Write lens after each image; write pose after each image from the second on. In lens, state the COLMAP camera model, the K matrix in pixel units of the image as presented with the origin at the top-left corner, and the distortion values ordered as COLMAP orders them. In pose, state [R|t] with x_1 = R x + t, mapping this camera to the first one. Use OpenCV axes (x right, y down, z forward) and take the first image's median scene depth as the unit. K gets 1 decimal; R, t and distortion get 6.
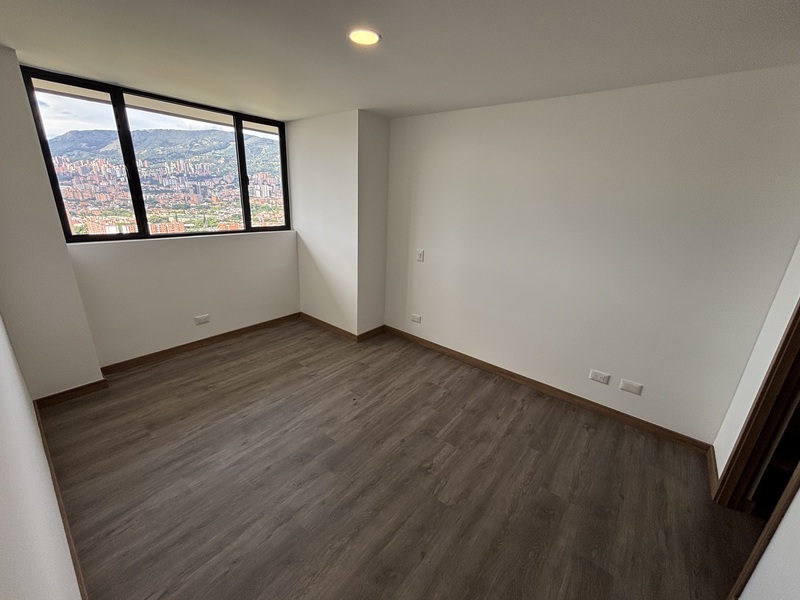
lens RADIAL K [[324.4, 0, 396.2], [0, 324.4, 297.9], [0, 0, 1]] dist [-0.000150, 0.002148]
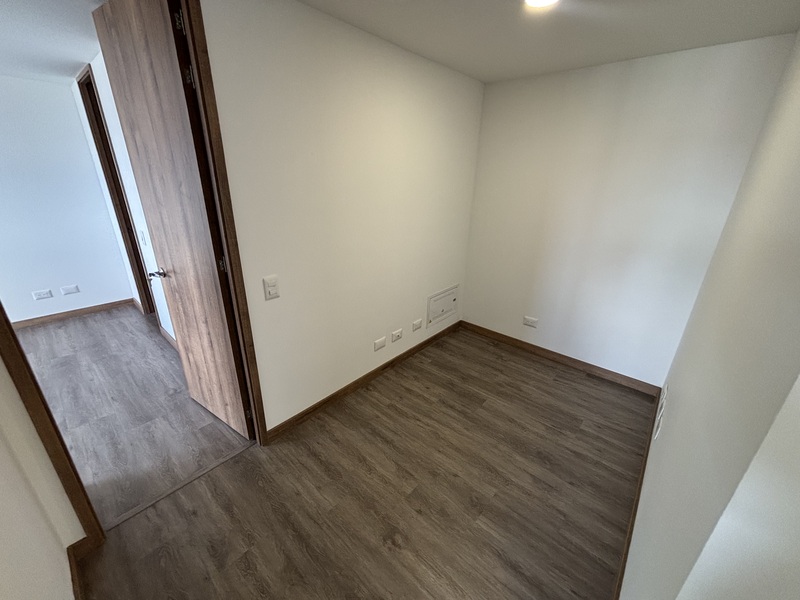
lens RADIAL K [[324.4, 0, 400.2], [0, 324.4, 299.4], [0, 0, 1]] dist [-0.000150, 0.002148]
pose [[0.036568, -0.407389, 0.912523, -0.762905], [0.282133, 0.880195, 0.381650, 0.231934], [-0.958678, 0.243497, 0.147125, -0.837504]]
